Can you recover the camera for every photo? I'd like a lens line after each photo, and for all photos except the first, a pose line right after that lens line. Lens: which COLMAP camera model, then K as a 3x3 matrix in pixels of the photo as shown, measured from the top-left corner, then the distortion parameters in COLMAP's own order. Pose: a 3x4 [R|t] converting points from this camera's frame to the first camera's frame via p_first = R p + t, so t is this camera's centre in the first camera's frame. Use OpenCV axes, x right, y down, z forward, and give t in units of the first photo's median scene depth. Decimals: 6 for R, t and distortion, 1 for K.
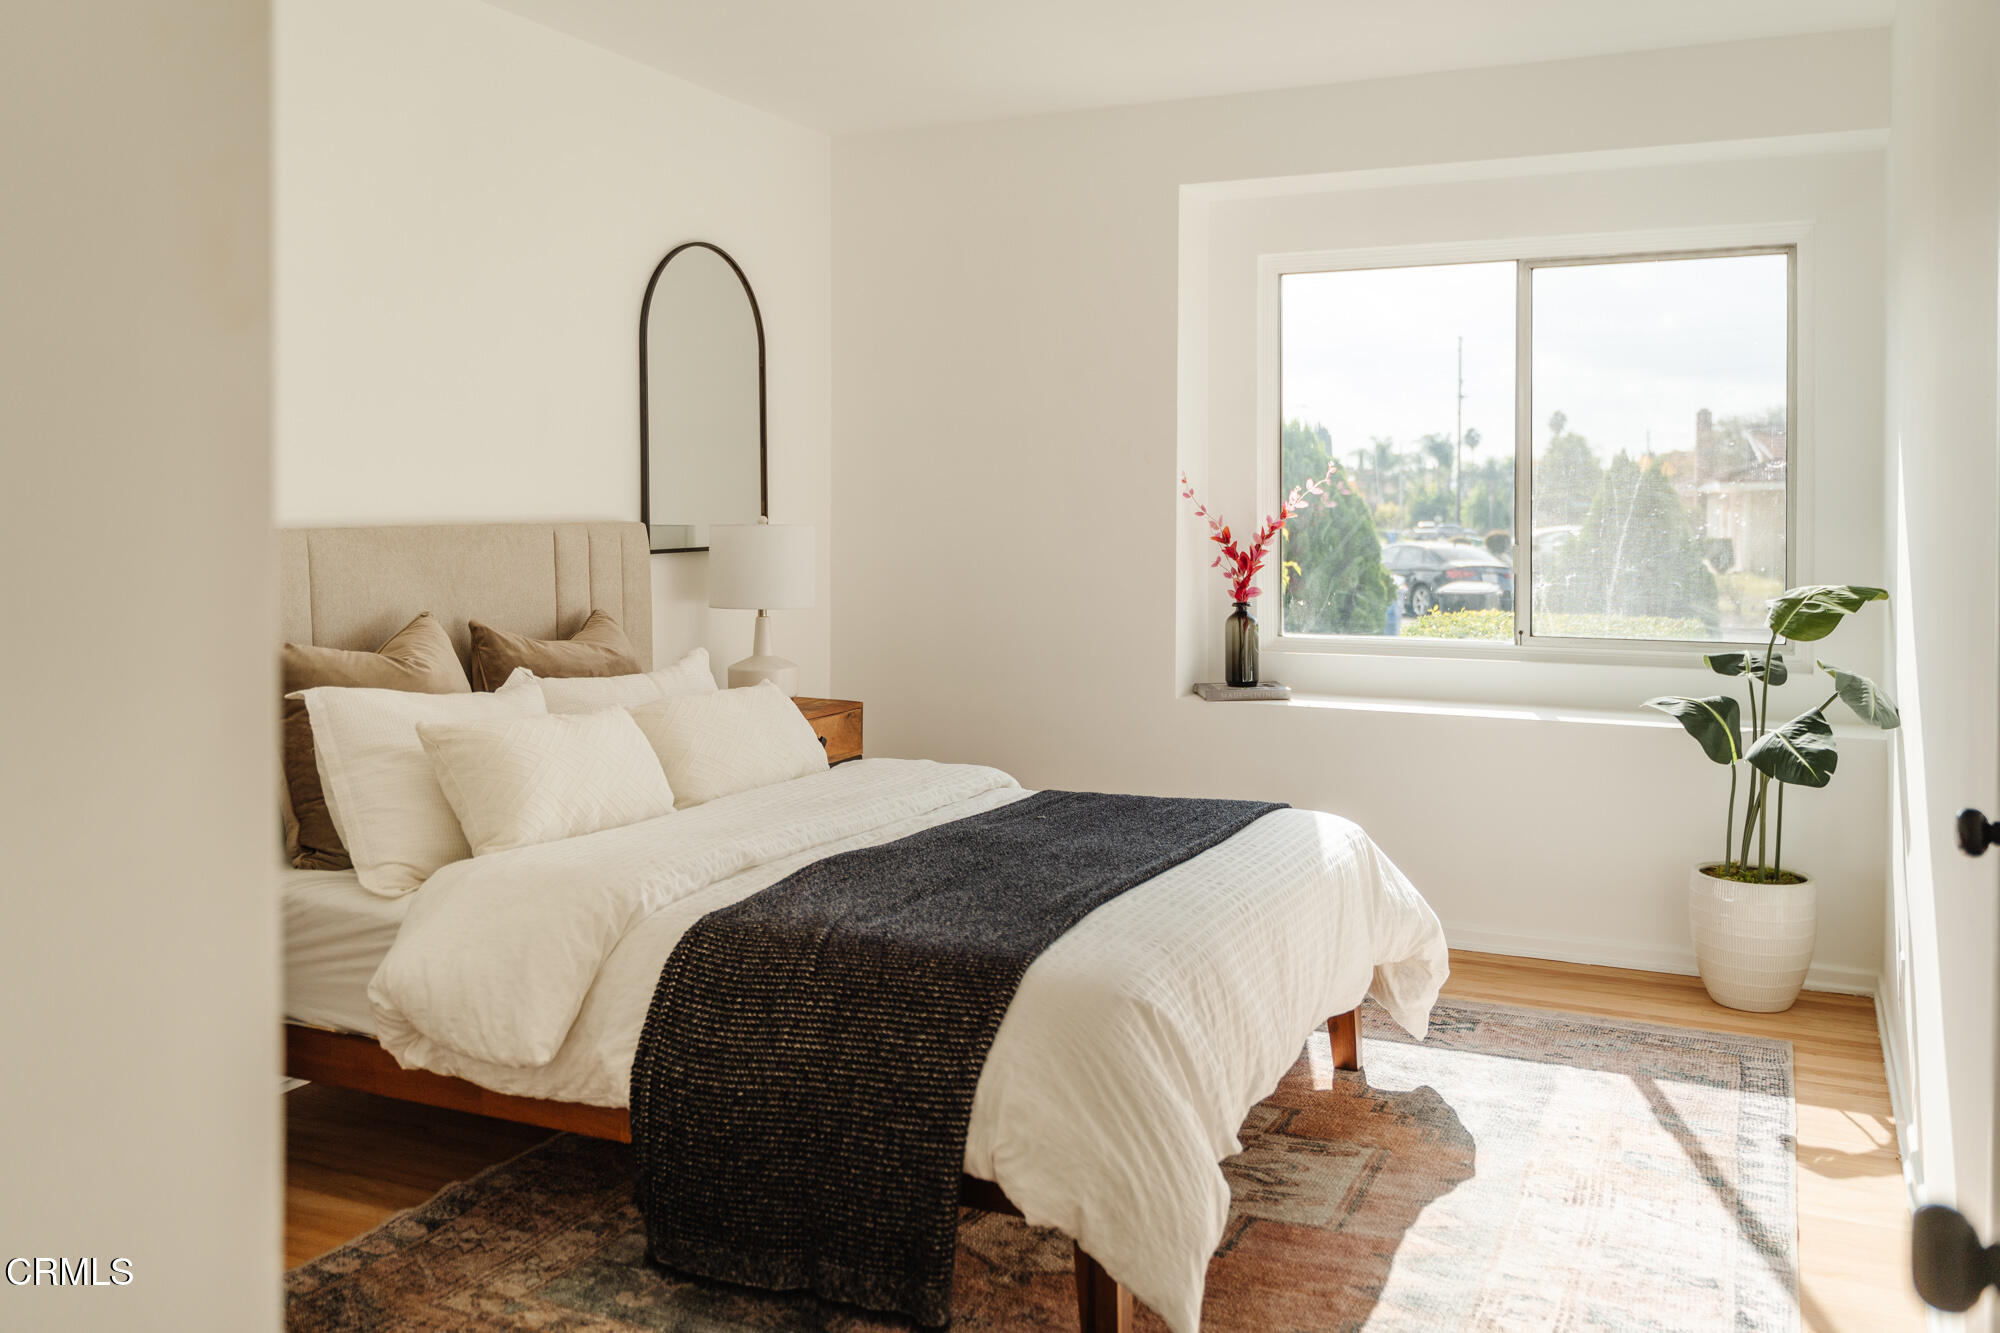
lens RADIAL K [[1682.5, 0, 994.7], [0, 1682.5, 680.9], [0, 0, 1]] dist [-0.084109, -0.003316]
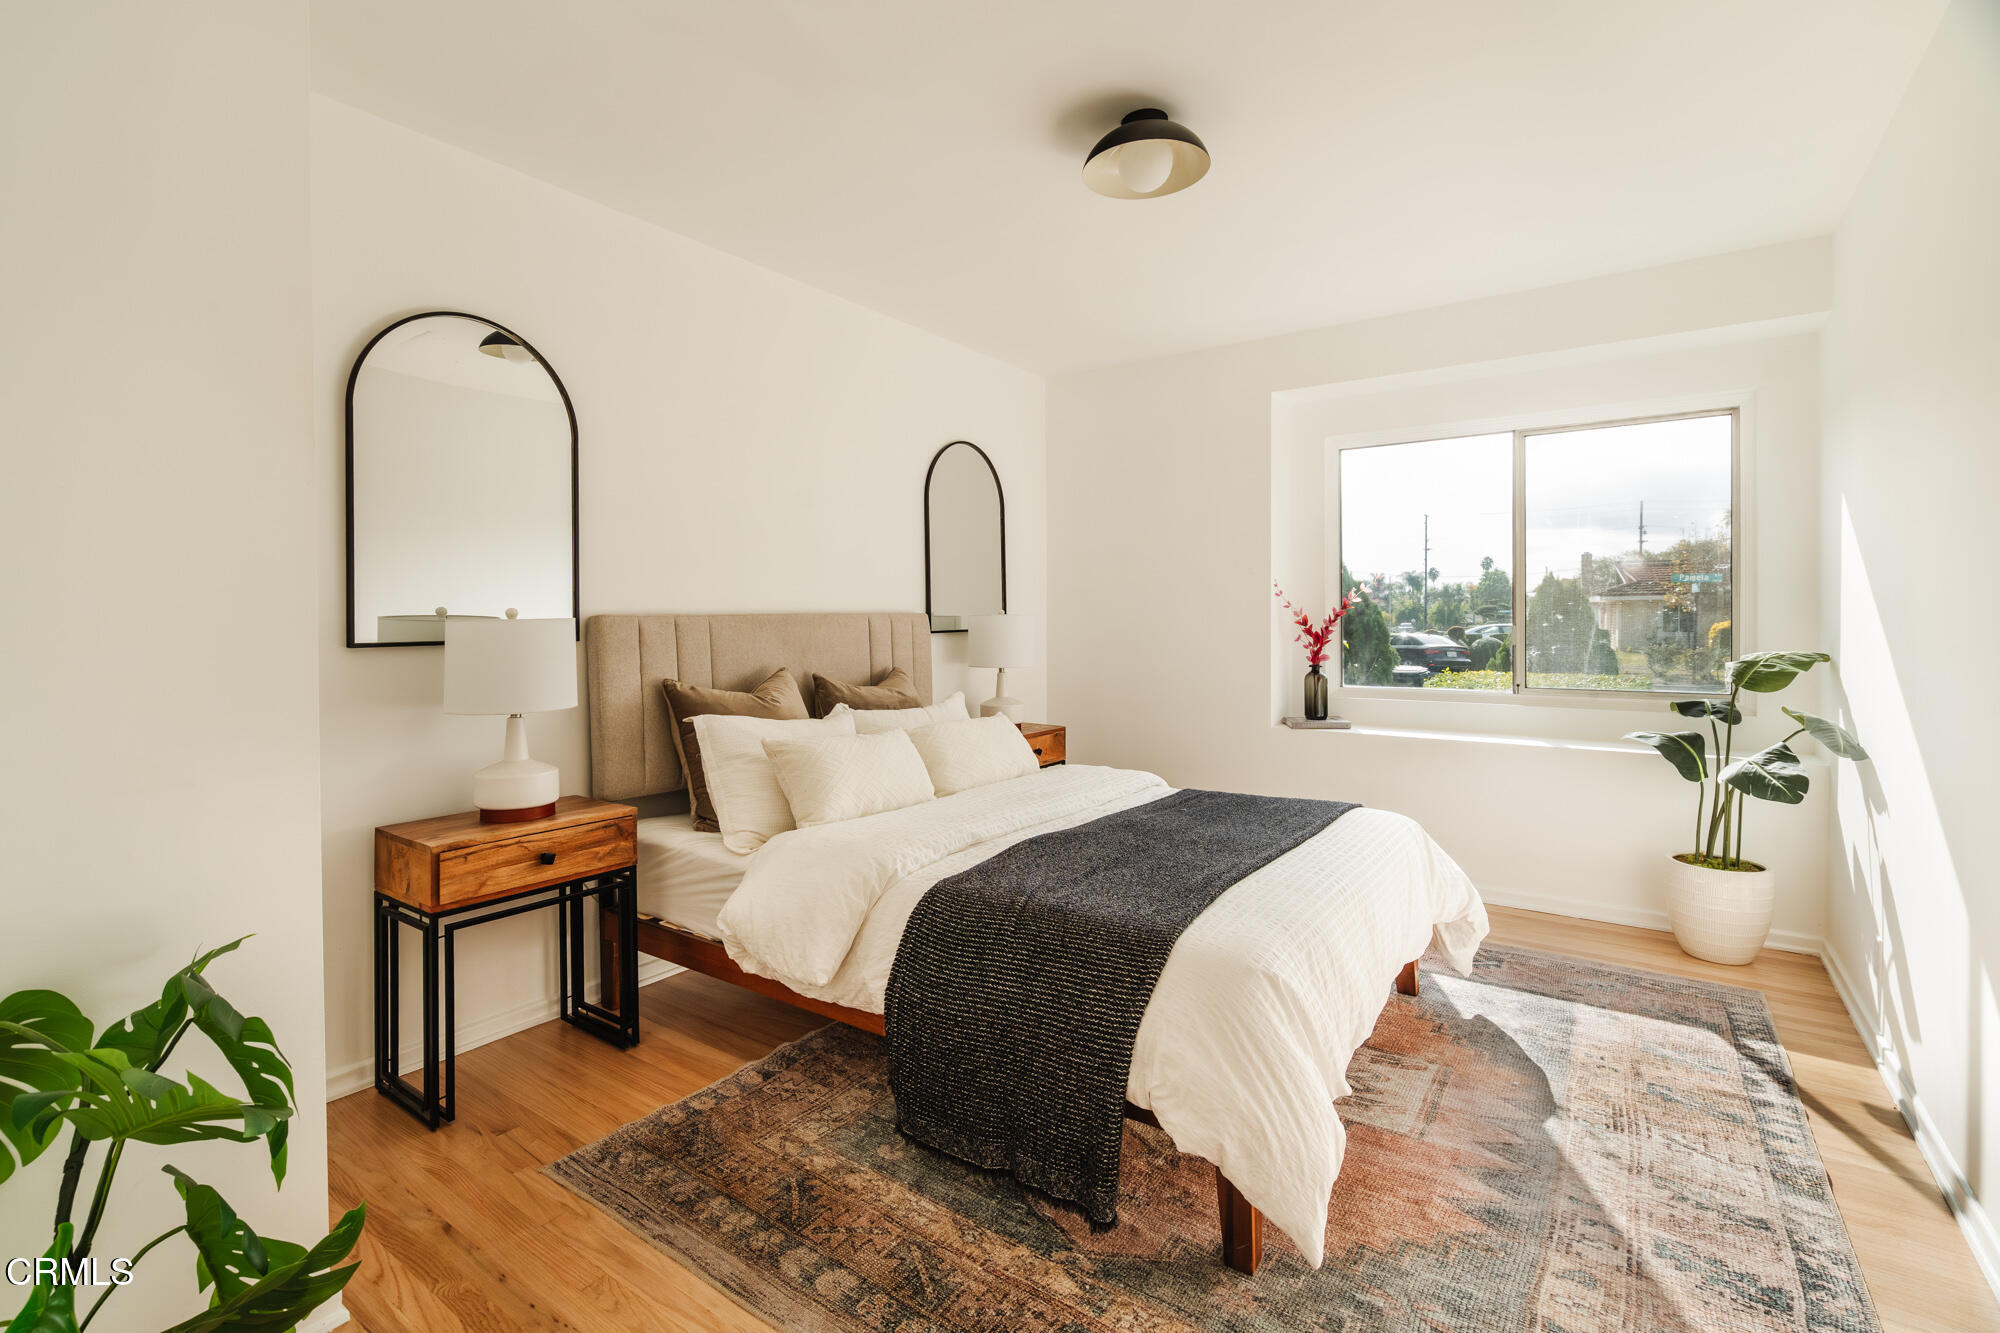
lens RADIAL K [[915.6, 0, 943.2], [0, 915.6, 644.9], [0, 0, 1]] dist [0.001803, 0.000829]
pose [[0.975255, -0.004266, -0.221042, 0.000920], [-0.011618, 0.997444, -0.070509, -0.003040], [0.220777, 0.071332, 0.972712, 0.178195]]
